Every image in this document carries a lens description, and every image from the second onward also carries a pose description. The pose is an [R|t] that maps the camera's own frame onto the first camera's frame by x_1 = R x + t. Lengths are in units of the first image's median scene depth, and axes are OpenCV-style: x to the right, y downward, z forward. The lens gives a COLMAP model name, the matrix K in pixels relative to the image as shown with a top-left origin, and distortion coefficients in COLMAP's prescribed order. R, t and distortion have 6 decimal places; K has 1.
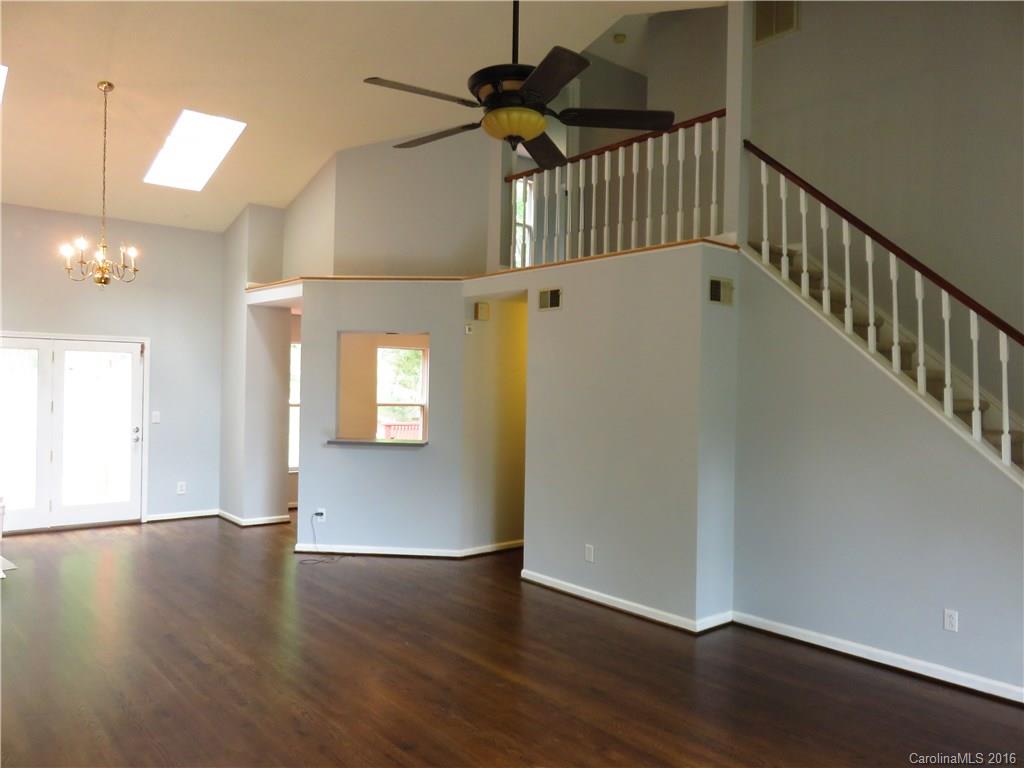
lens RADIAL K [[775.8, 0, 515.0], [0, 775.8, 385.3], [0, 0, 1]] dist [-0.014981, 0.009213]
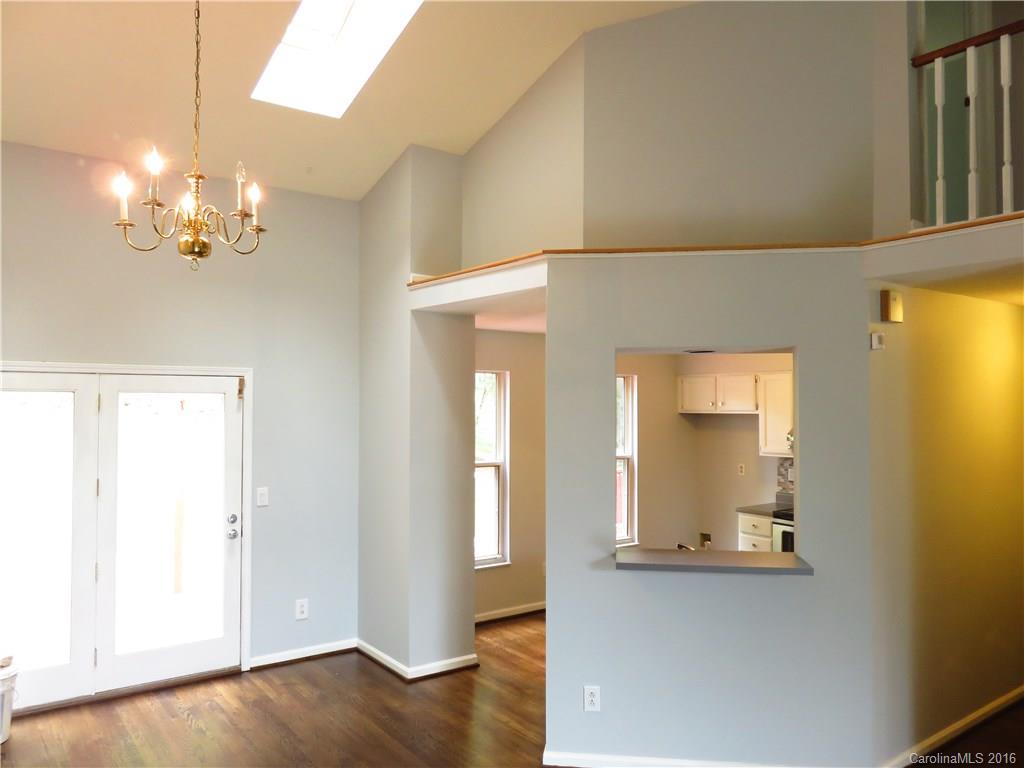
lens RADIAL K [[775.8, 0, 514.7], [0, 775.8, 384.2], [0, 0, 1]] dist [-0.014981, 0.009213]
pose [[0.998323, -0.018199, -0.054958, -0.236331], [0.016522, 0.999389, -0.030806, -0.026691], [0.055485, 0.029847, 0.998013, 0.407390]]
